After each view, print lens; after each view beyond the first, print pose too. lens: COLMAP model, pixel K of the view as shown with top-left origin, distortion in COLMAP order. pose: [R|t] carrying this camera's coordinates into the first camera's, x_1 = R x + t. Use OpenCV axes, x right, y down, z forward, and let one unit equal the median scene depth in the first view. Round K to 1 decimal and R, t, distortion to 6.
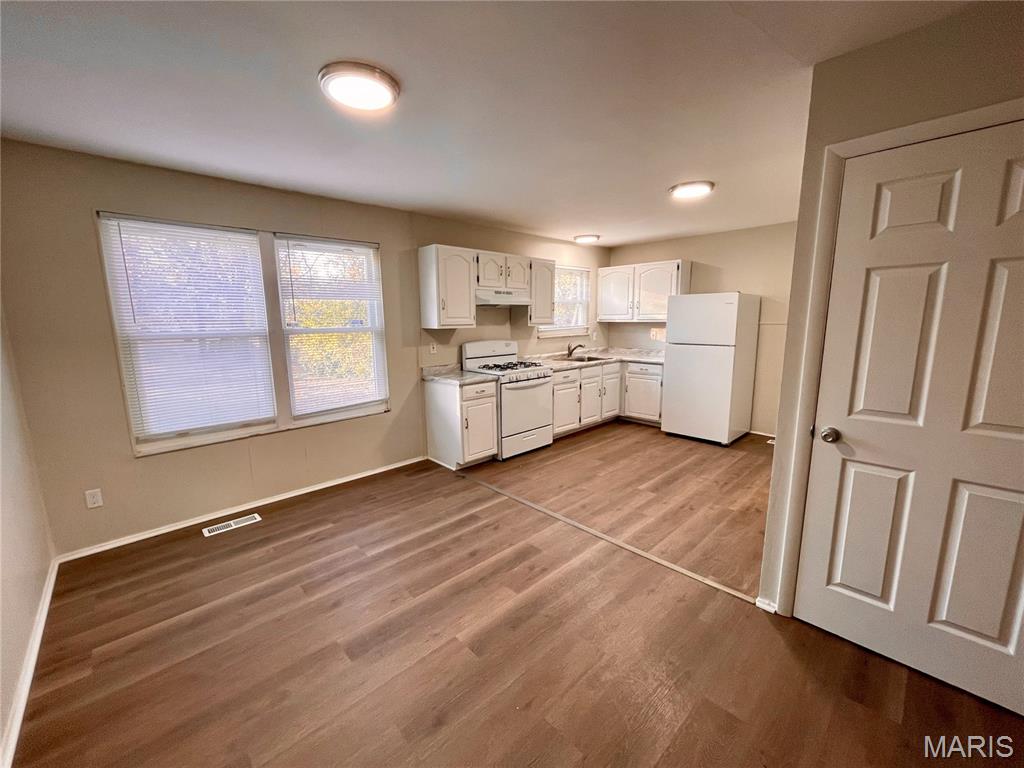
lens RADIAL K [[408.8, 0, 505.7], [0, 408.8, 385.0], [0, 0, 1]] dist [0.000007, -0.000018]
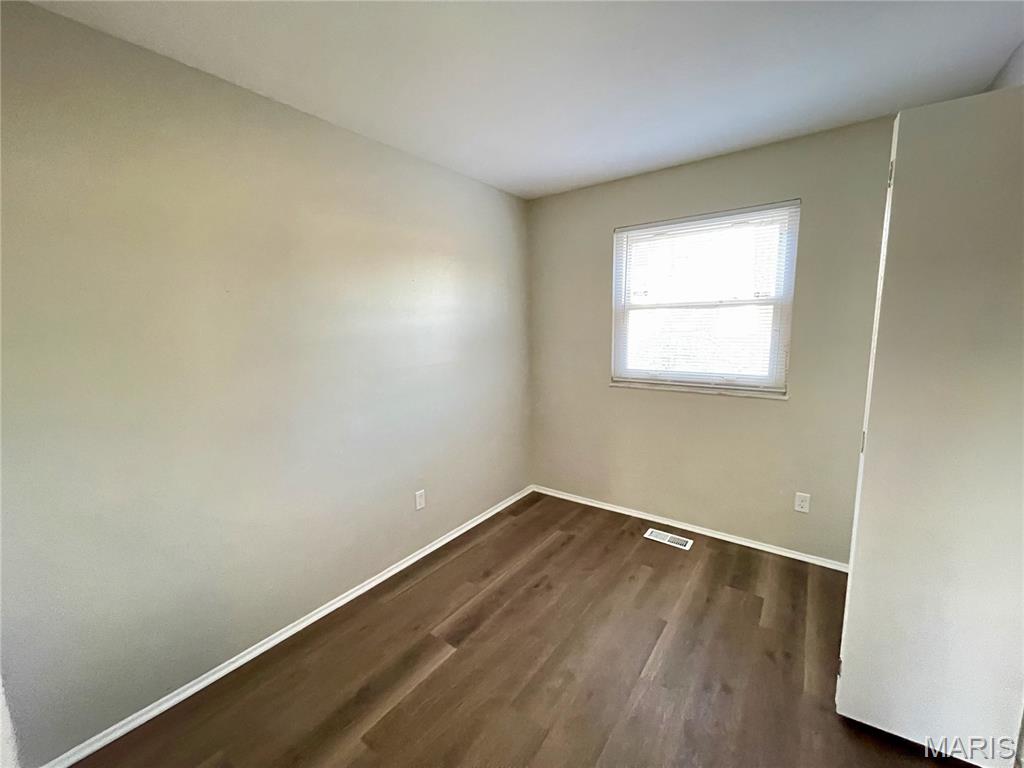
lens RADIAL K [[408.8, 0, 505.7], [0, 408.8, 385.0], [0, 0, 1]] dist [0.000007, -0.000018]
pose [[0.170190, 0.139291, -0.975517, 0.092805], [-0.154828, 0.981443, 0.113125, -0.035398], [0.973172, 0.131785, 0.188598, 0.284323]]
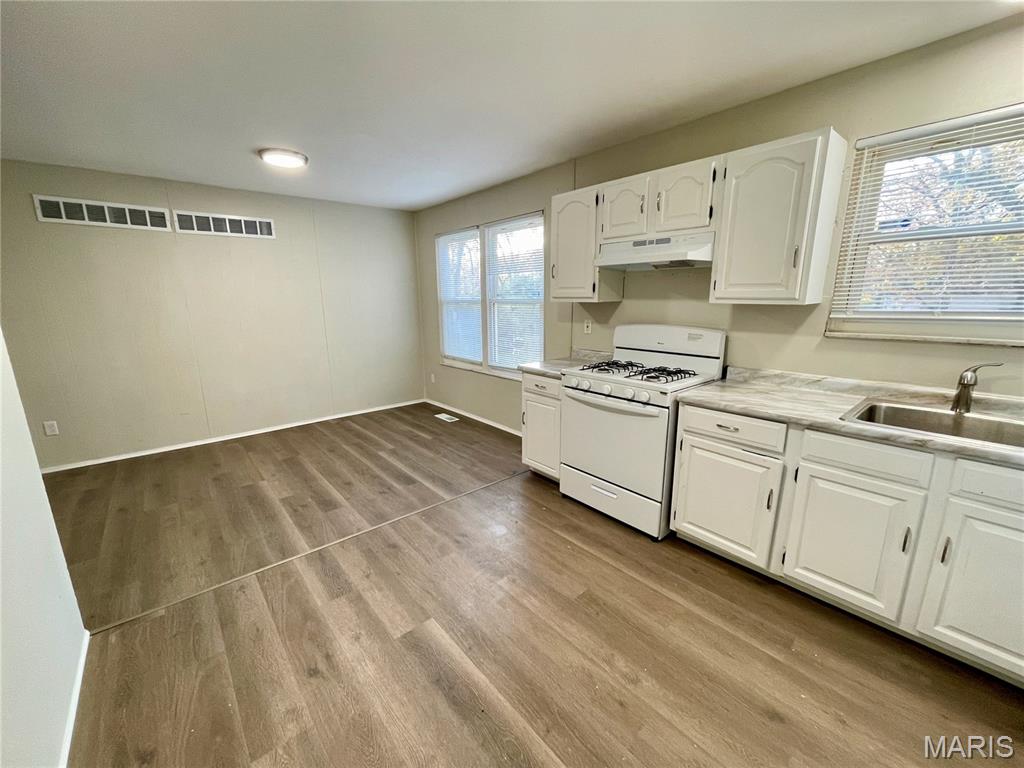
lens RADIAL K [[408.8, 0, 505.7], [0, 408.8, 385.0], [0, 0, 1]] dist [0.000007, -0.000018]
pose [[-0.041553, 0.224448, -0.973600, 0.582008], [-0.154502, 0.961277, 0.228201, -0.128102], [0.987118, 0.159906, -0.005267, 0.802804]]
